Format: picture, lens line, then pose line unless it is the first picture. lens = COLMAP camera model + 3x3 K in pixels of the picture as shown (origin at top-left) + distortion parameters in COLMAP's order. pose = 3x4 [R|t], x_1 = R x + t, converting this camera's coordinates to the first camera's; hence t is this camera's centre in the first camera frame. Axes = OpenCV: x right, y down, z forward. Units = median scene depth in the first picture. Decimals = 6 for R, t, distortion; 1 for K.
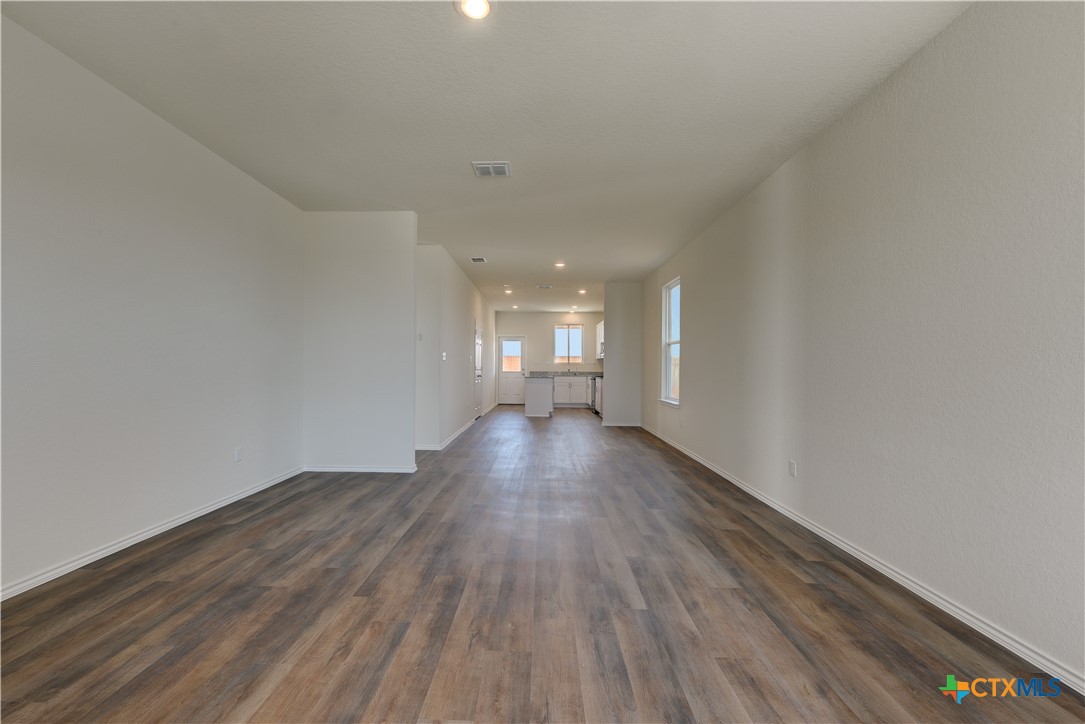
lens RADIAL K [[430.5, 0, 529.8], [0, 430.5, 369.7], [0, 0, 1]] dist [0.016076, -0.008107]
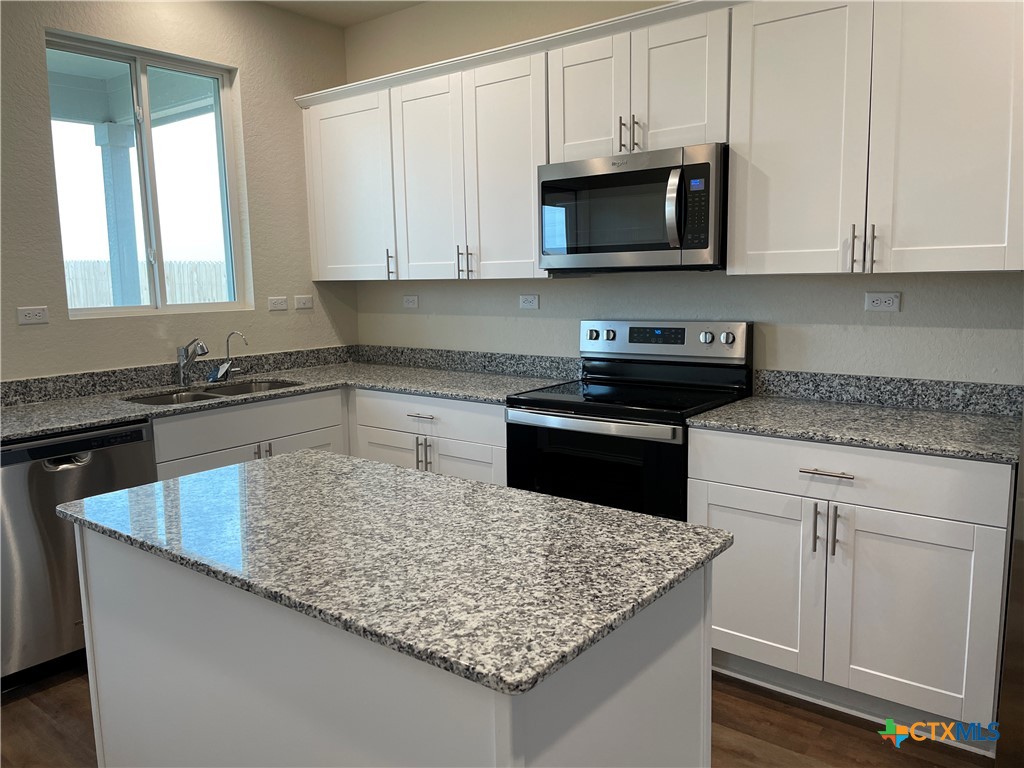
lens RADIAL K [[772.7, 0, 507.1], [0, 772.7, 373.0], [0, 0, 1]] dist [0.082231, -0.107182]
pose [[0.595924, -0.119578, 0.794088, -0.359082], [0.026725, 0.991257, 0.129213, -0.138750], [-0.802596, -0.055779, 0.593910, 3.891911]]
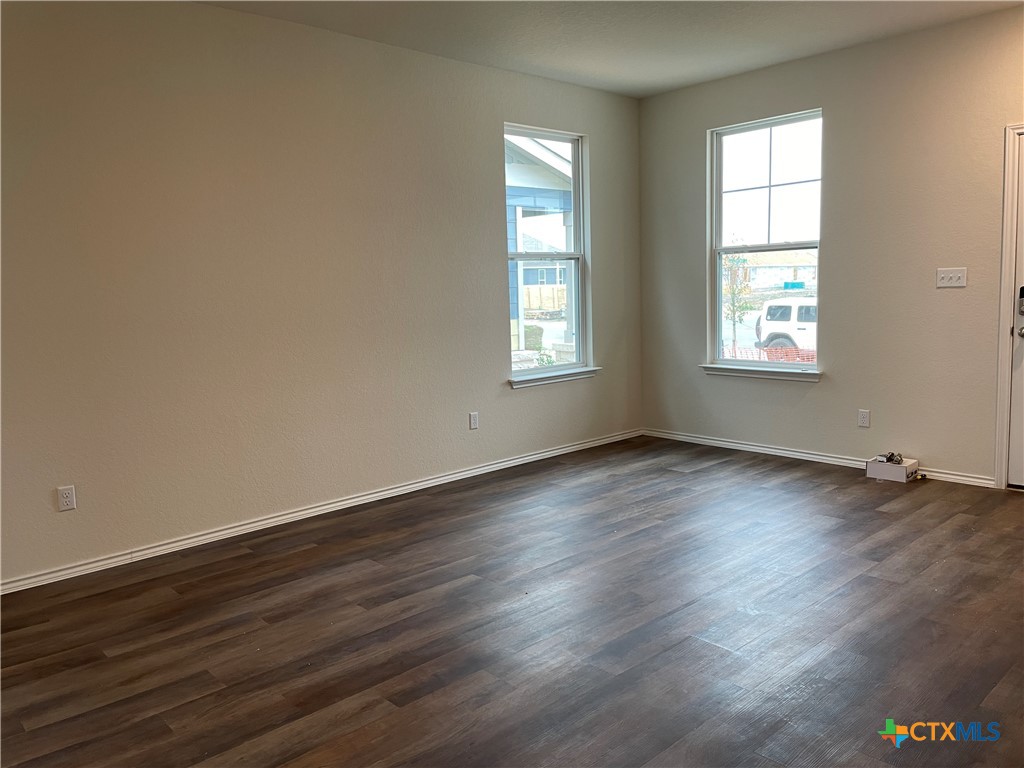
lens RADIAL K [[773.4, 0, 509.0], [0, 773.4, 384.0], [0, 0, 1]] dist [0.081217, -0.112137]
pose [[-0.701337, -0.075980, 0.708769, -0.858573], [0.030424, 0.990207, 0.136255, -0.092966], [-0.712180, 0.117124, -0.692157, 1.810819]]
